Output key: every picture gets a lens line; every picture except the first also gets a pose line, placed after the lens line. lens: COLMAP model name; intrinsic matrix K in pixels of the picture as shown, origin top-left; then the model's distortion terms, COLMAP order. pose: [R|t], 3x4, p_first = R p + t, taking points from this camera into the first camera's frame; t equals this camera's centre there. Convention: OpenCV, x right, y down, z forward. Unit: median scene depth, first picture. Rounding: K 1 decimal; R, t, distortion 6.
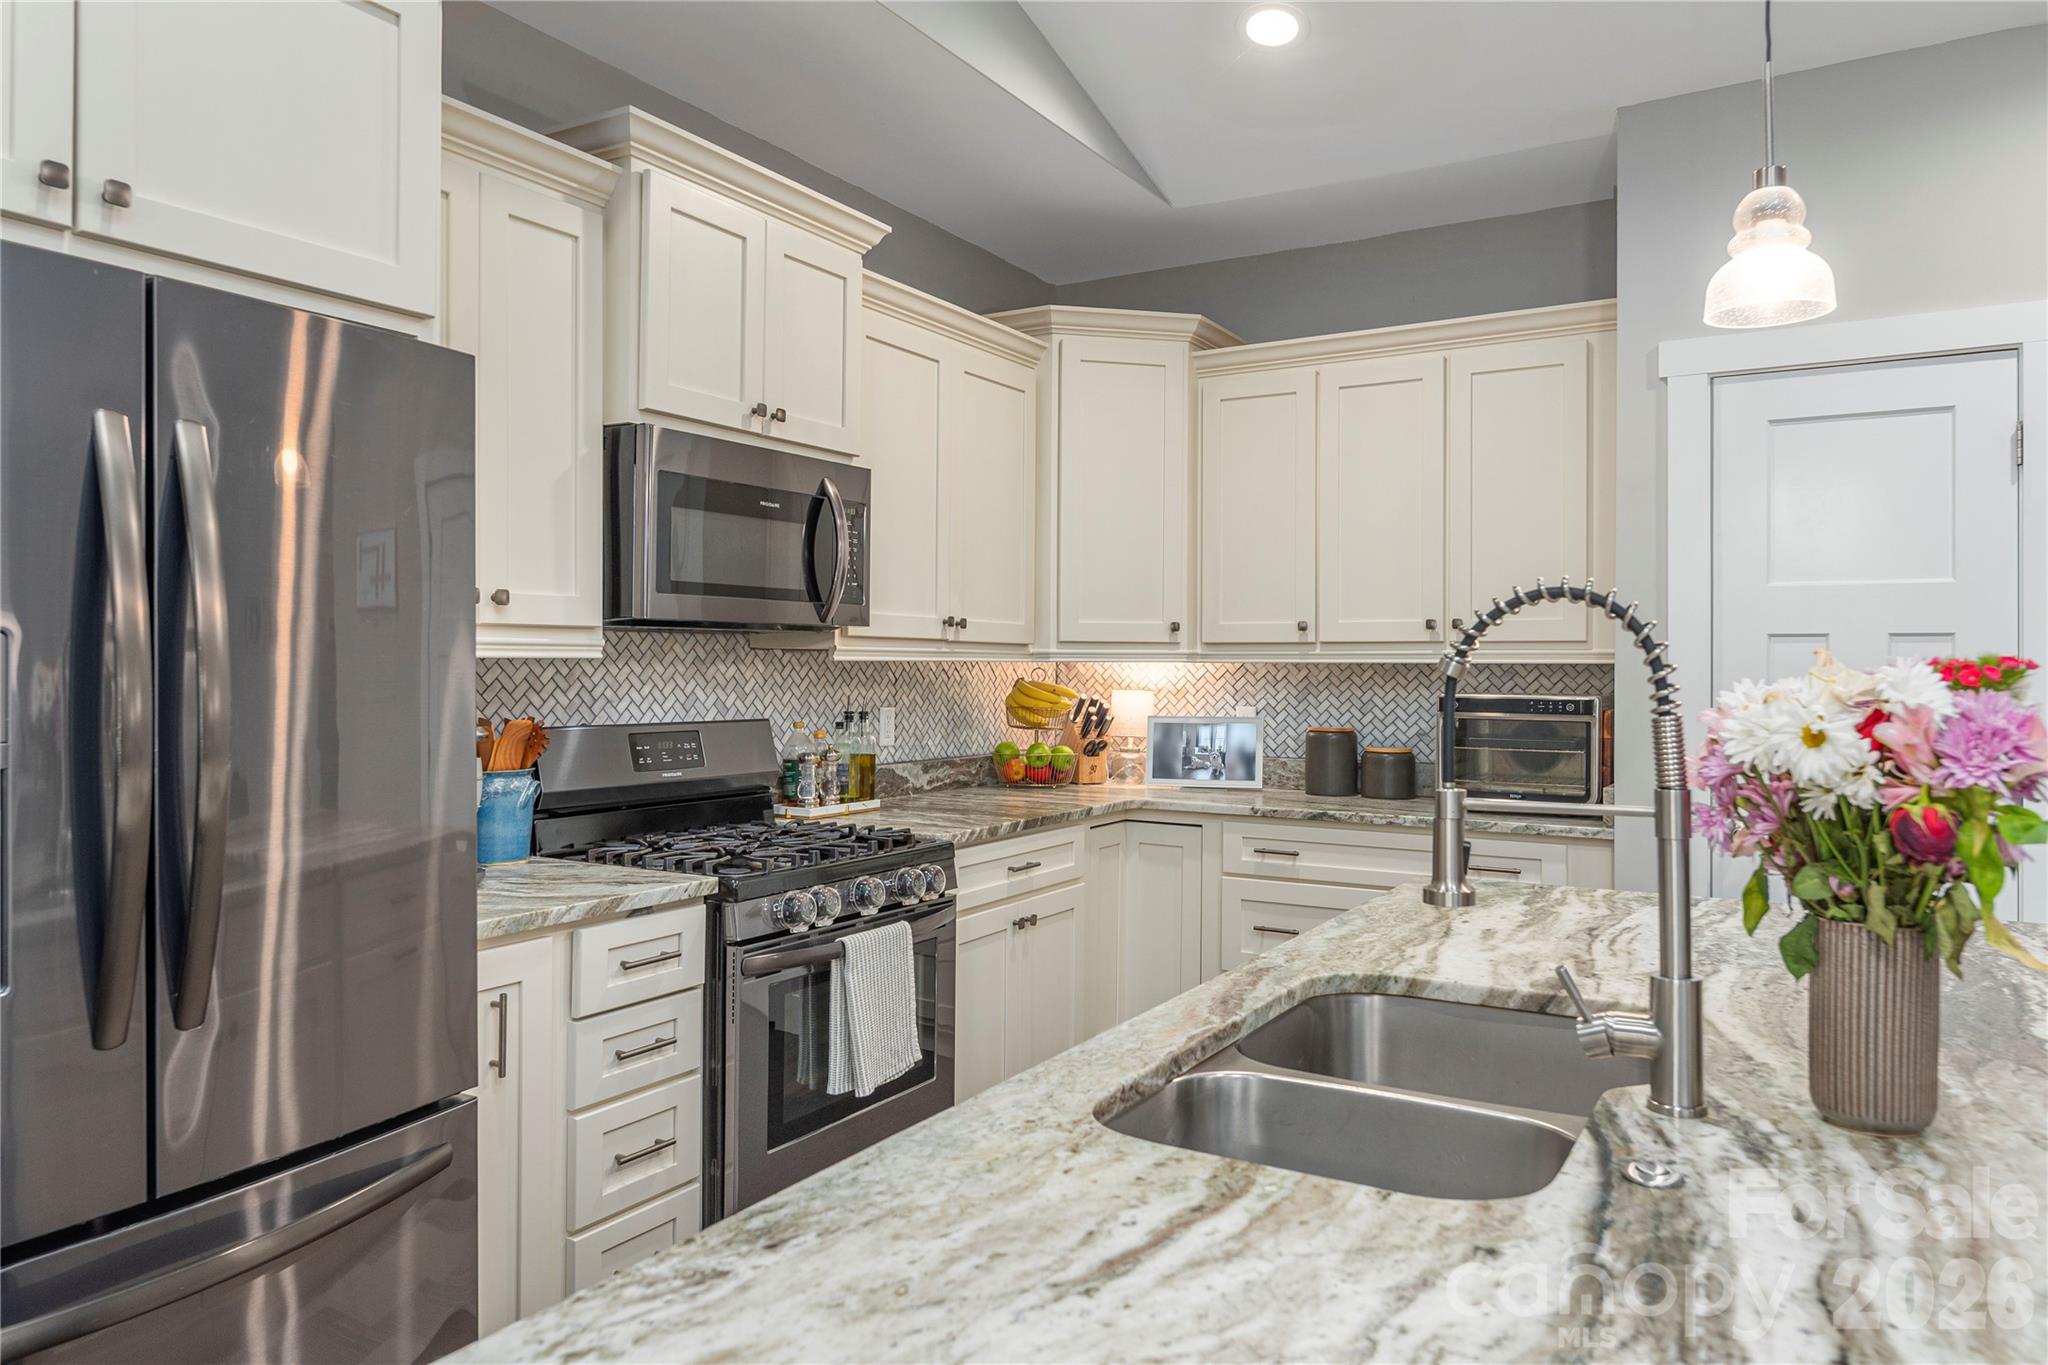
lens RADIAL K [[1341.7, 0, 1024.5], [0, 1341.7, 654.1], [0, 0, 1]] dist [0.004417, -0.006979]
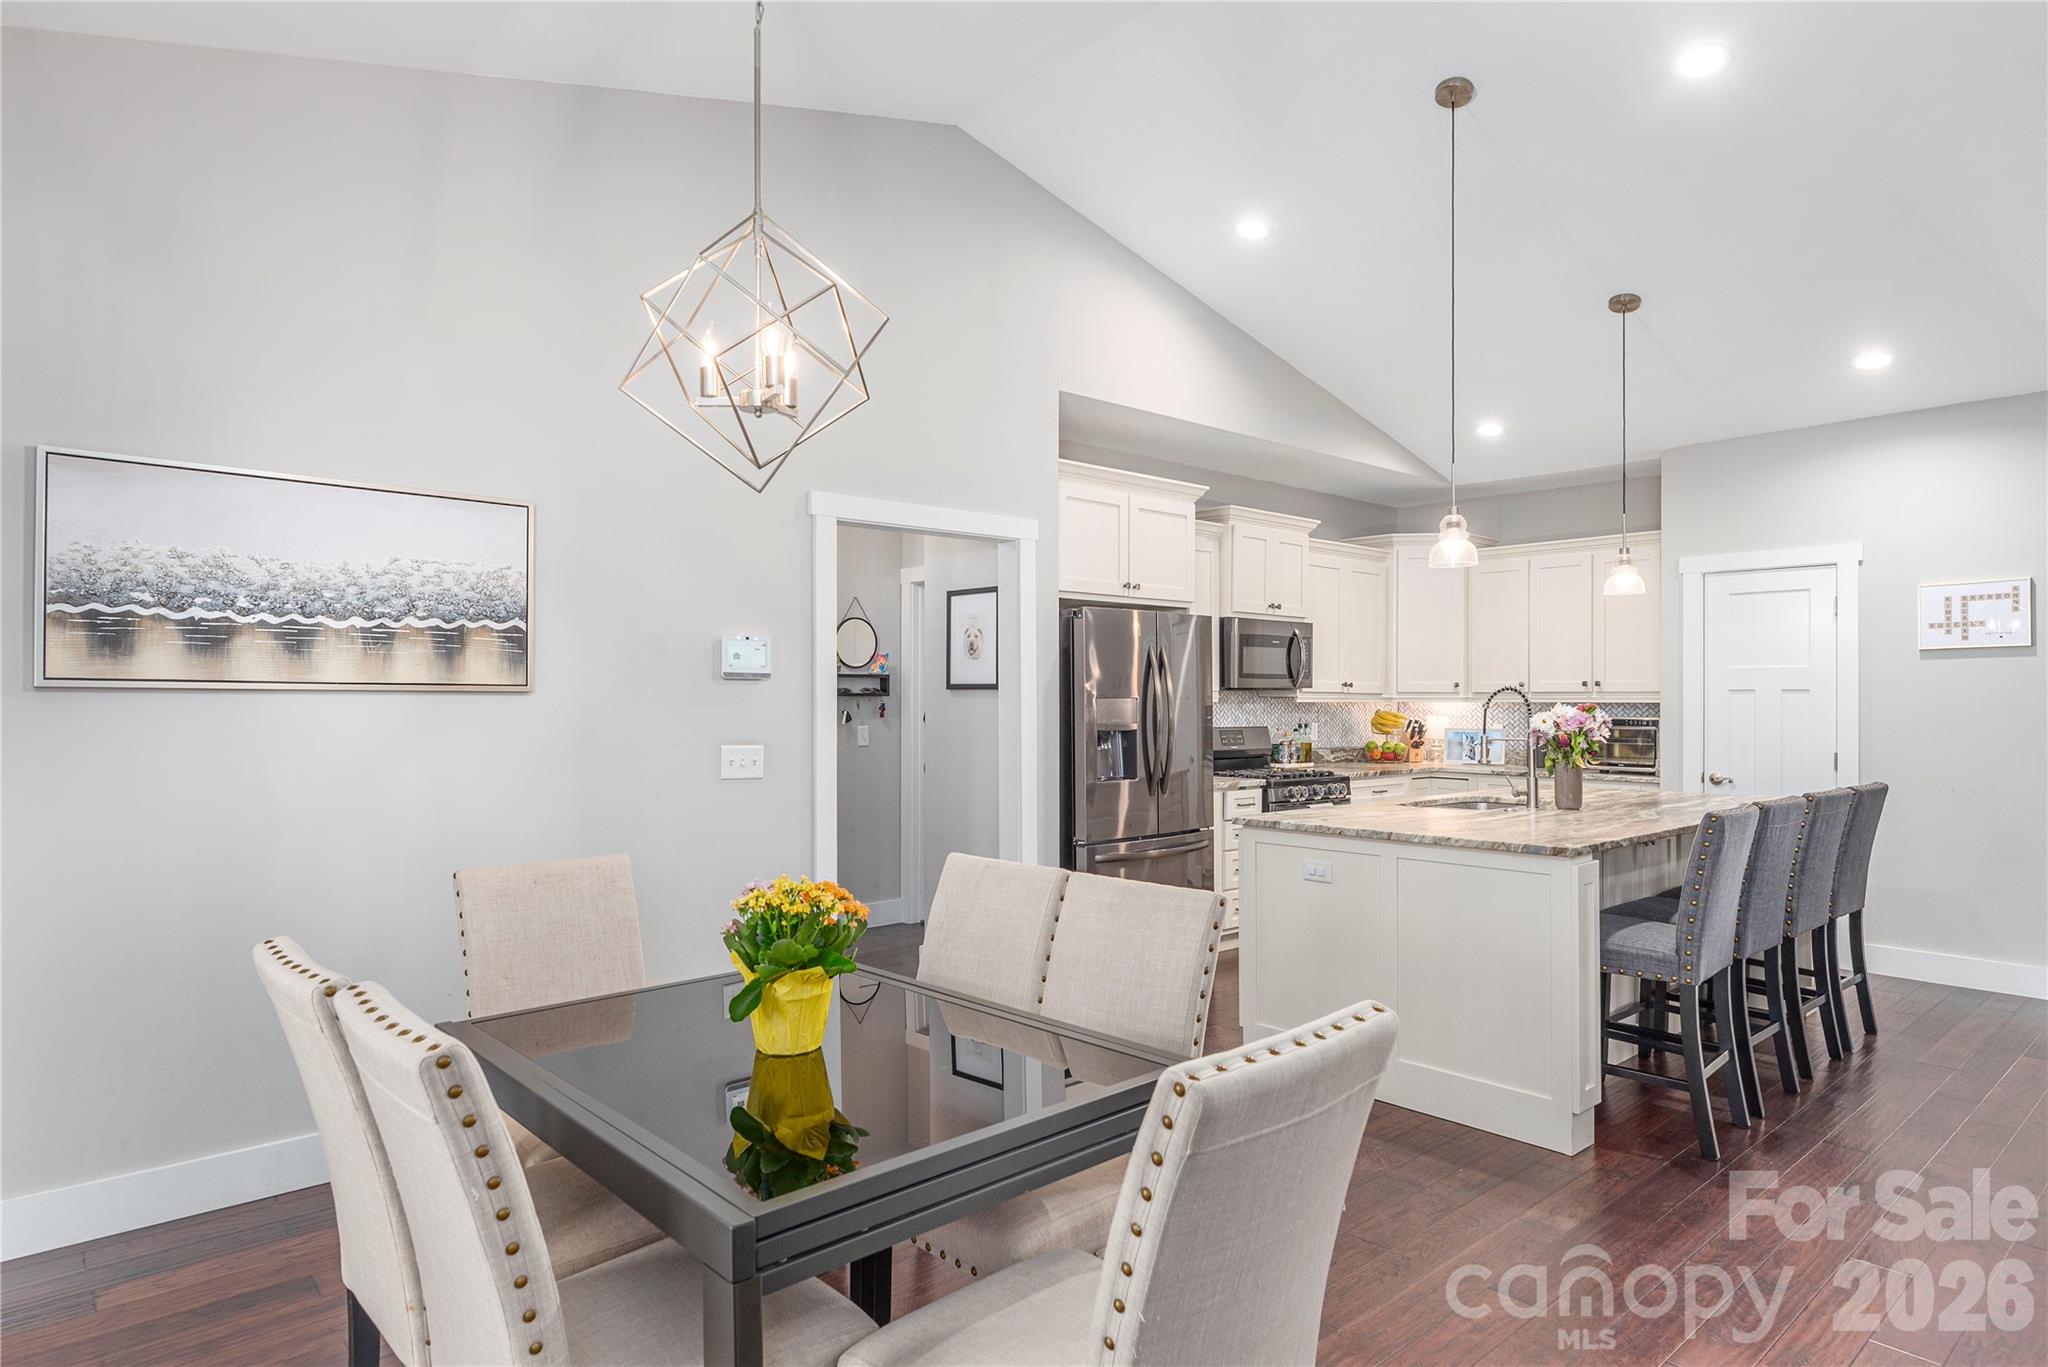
lens RADIAL K [[1136.0, 0, 1017.2], [0, 1136.0, 693.2], [0, 0, 1]] dist [-0.004393, -0.000430]
pose [[0.950911, -0.003926, -0.309440, 0.012568], [0.004598, 0.999988, 0.001442, -0.017630], [0.309431, -0.002794, 0.950918, -1.173845]]
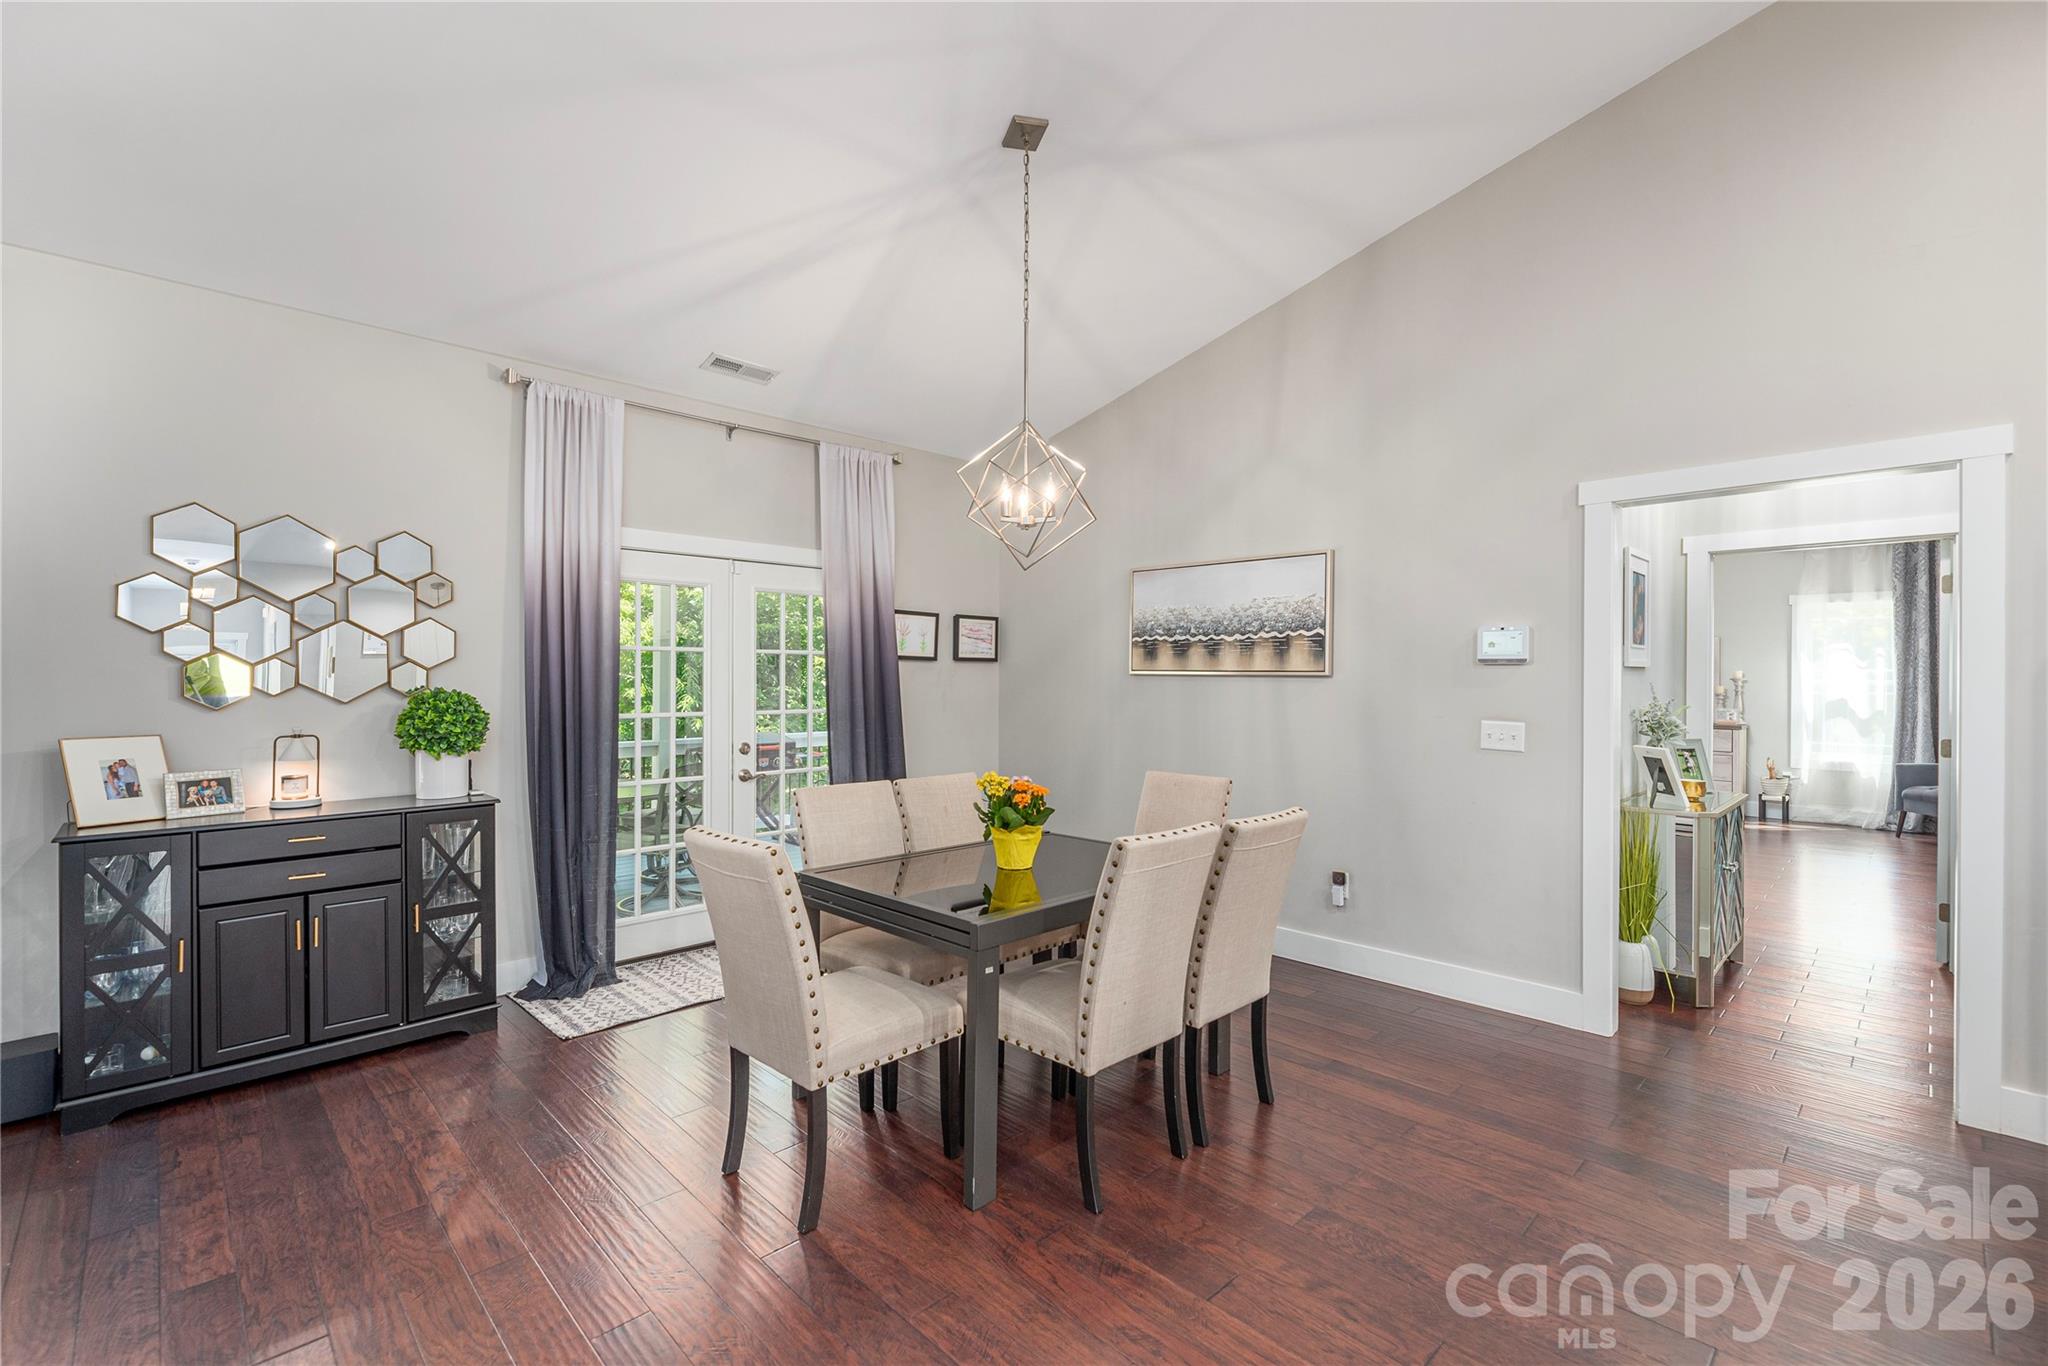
lens RADIAL K [[920.5, 0, 1008.7], [0, 920.5, 675.5], [0, 0, 1]] dist [-0.000011, 0.001307]
pose [[-0.248001, -0.004045, -0.968751, 0.639780], [0.005693, 0.999968, -0.005633, -0.015485], [0.968743, -0.006912, -0.247970, -0.377853]]
